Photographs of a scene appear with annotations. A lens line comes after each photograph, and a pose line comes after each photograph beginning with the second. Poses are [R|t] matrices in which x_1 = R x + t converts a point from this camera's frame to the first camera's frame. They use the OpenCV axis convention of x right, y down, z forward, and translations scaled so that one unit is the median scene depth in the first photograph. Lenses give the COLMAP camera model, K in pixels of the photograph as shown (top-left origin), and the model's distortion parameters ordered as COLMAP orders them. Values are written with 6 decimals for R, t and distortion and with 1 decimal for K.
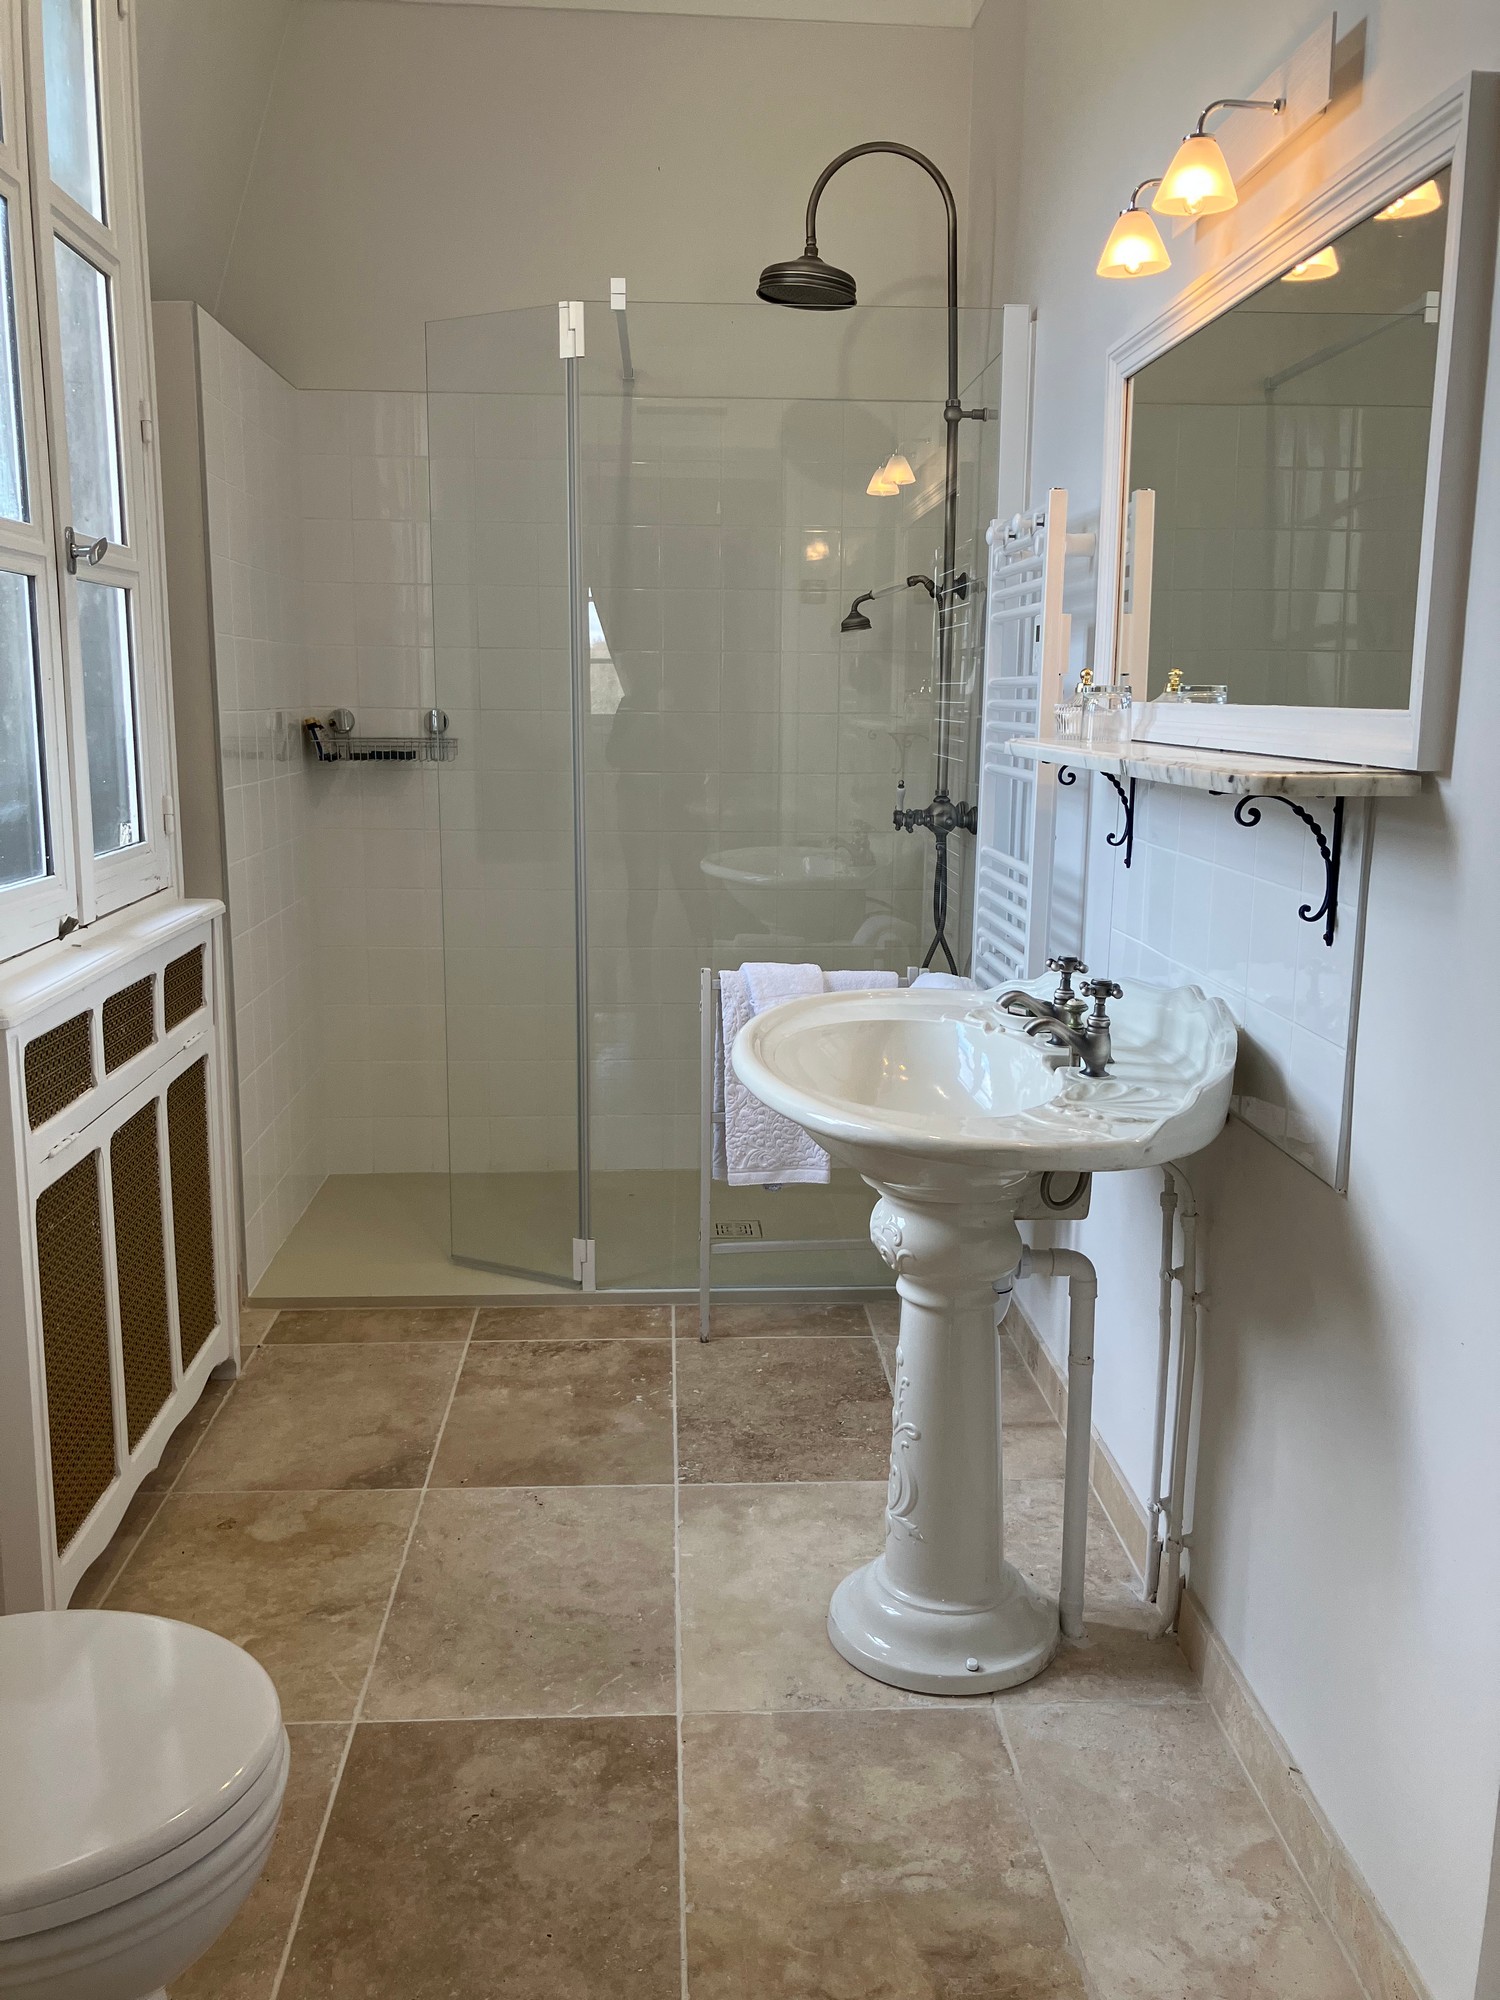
lens RADIAL K [[1587.4, 0, 750.0], [0, 1587.4, 1000.0], [0, 0, 1]] dist [-0.007783, -0.015562]
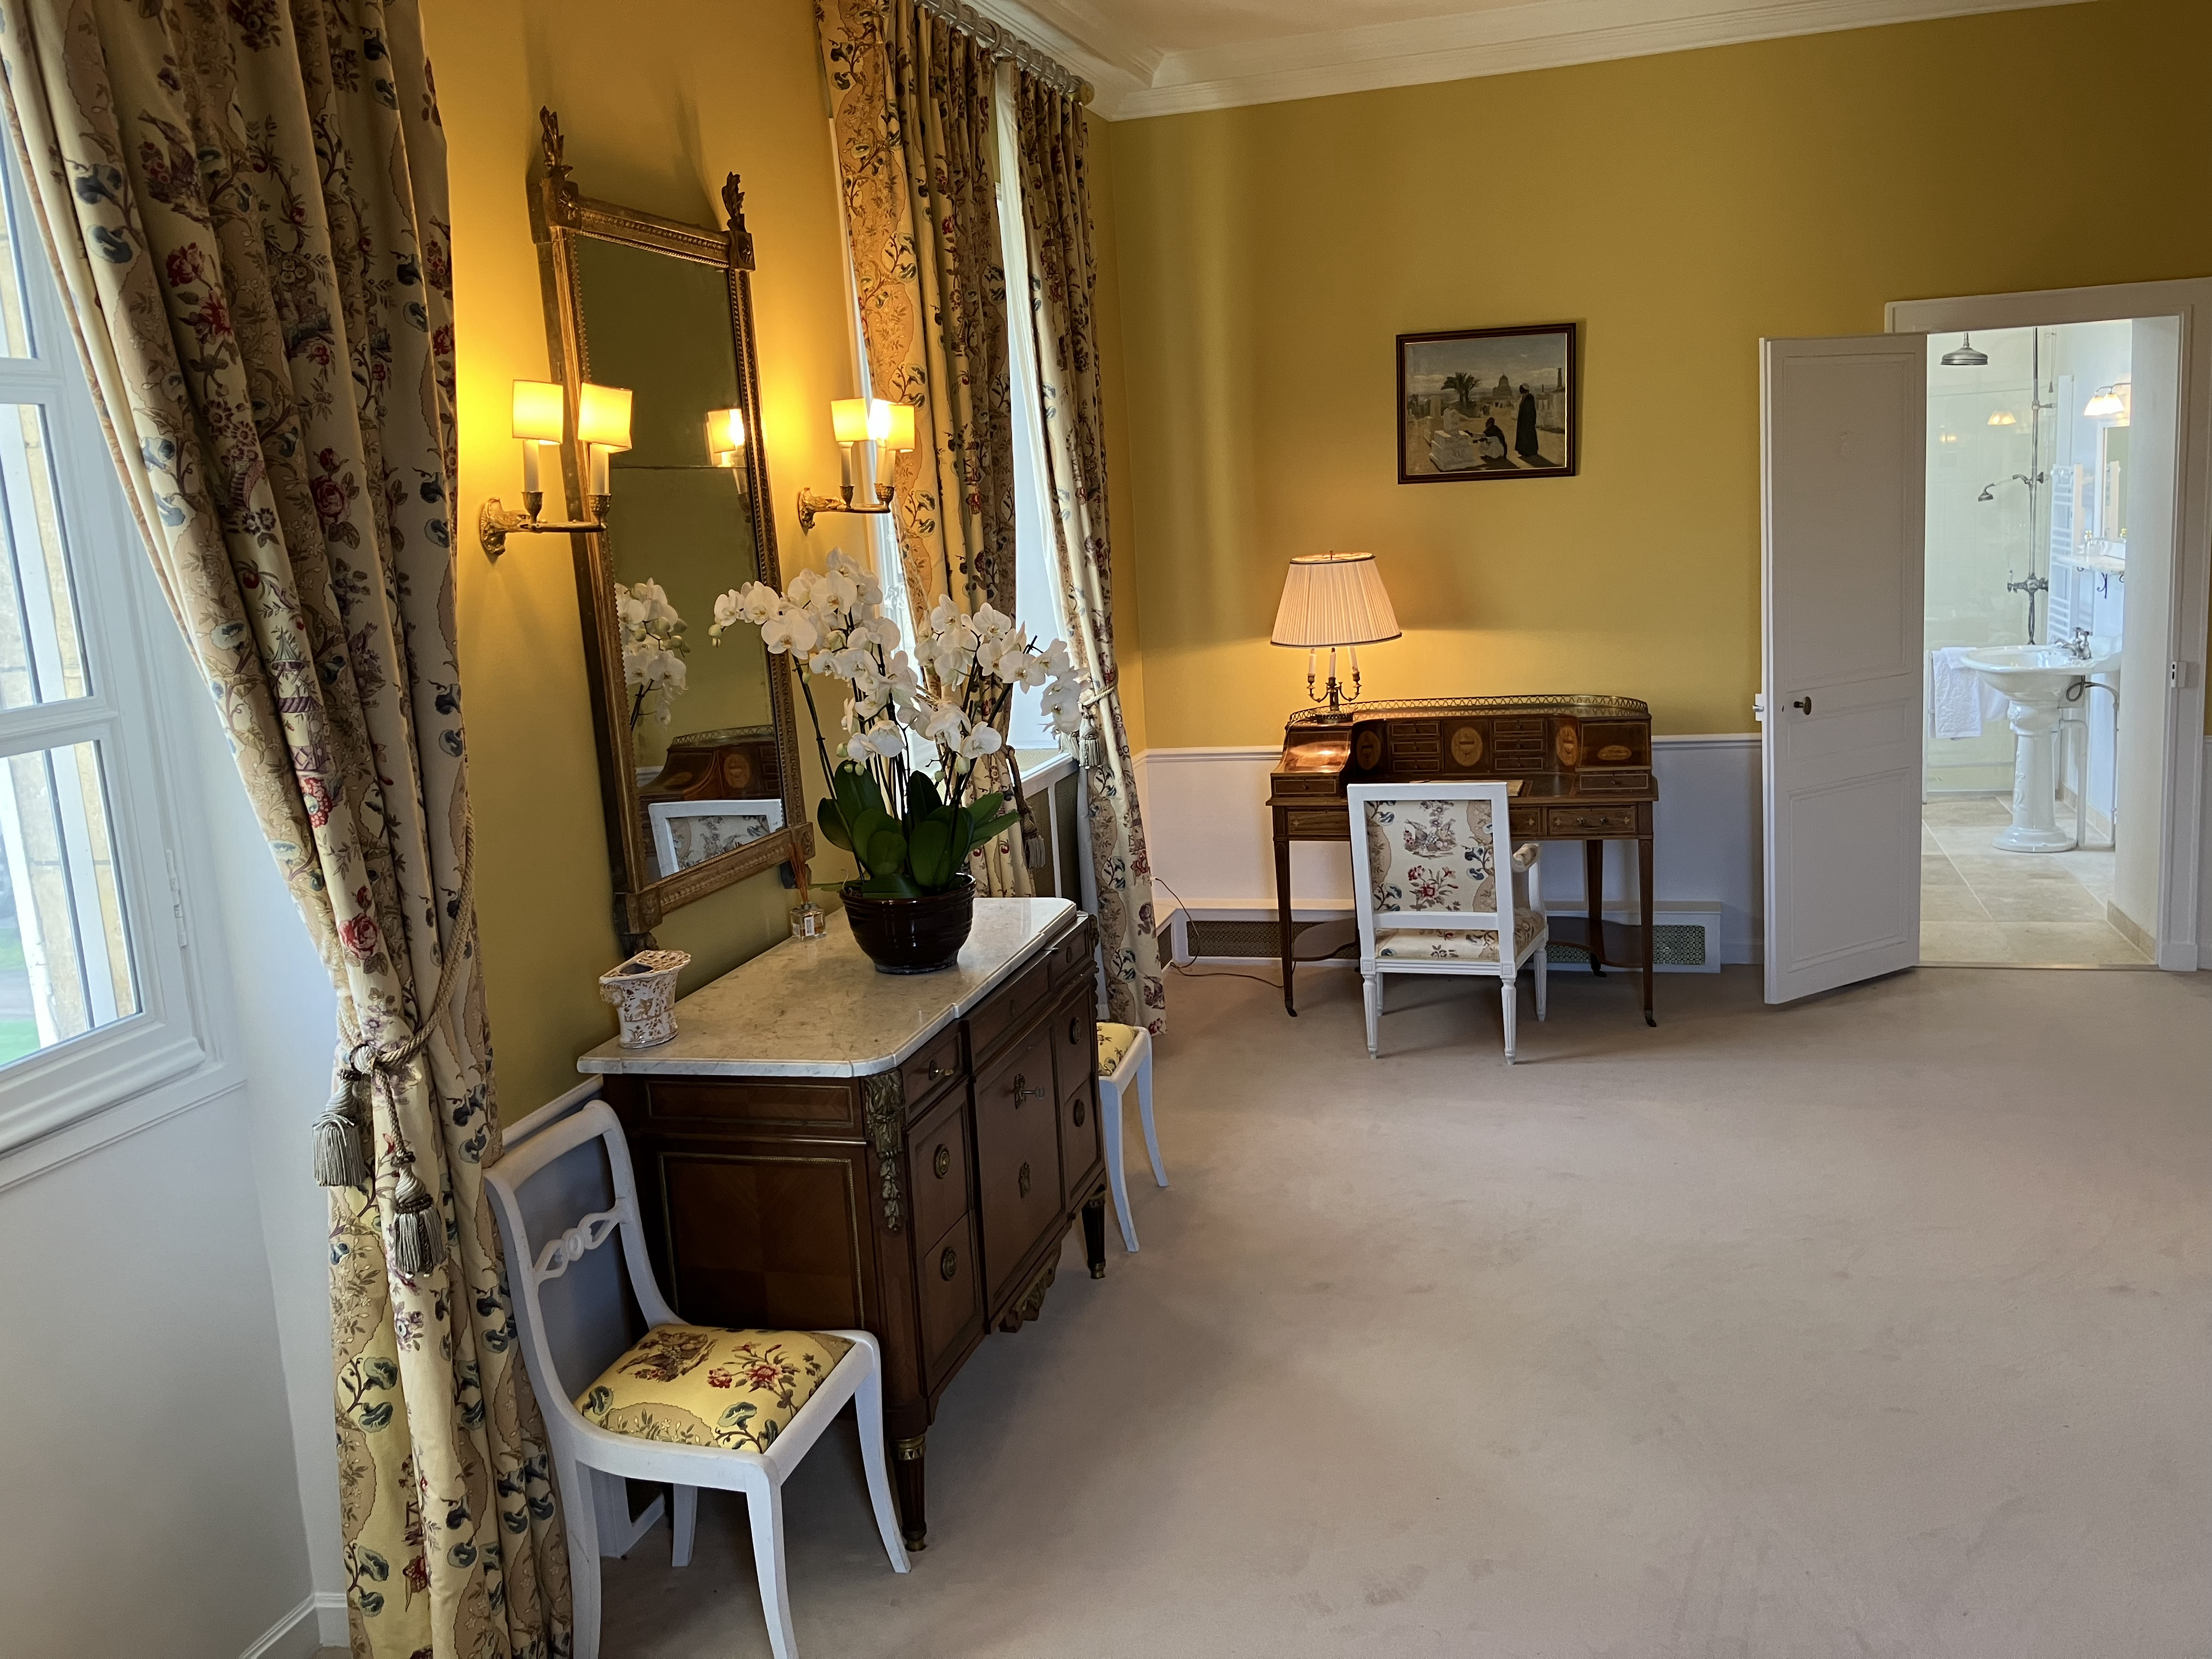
lens RADIAL K [[1804.2, 0, 1106.0], [0, 1804.2, 829.5], [0, 0, 1]] dist [0.010958, 0.005495]
pose [[0.936682, -0.010557, -0.350022, -0.217240], [0.011068, 0.999939, -0.000540, 0.222092], [0.350006, -0.003368, 0.936741, -1.896474]]
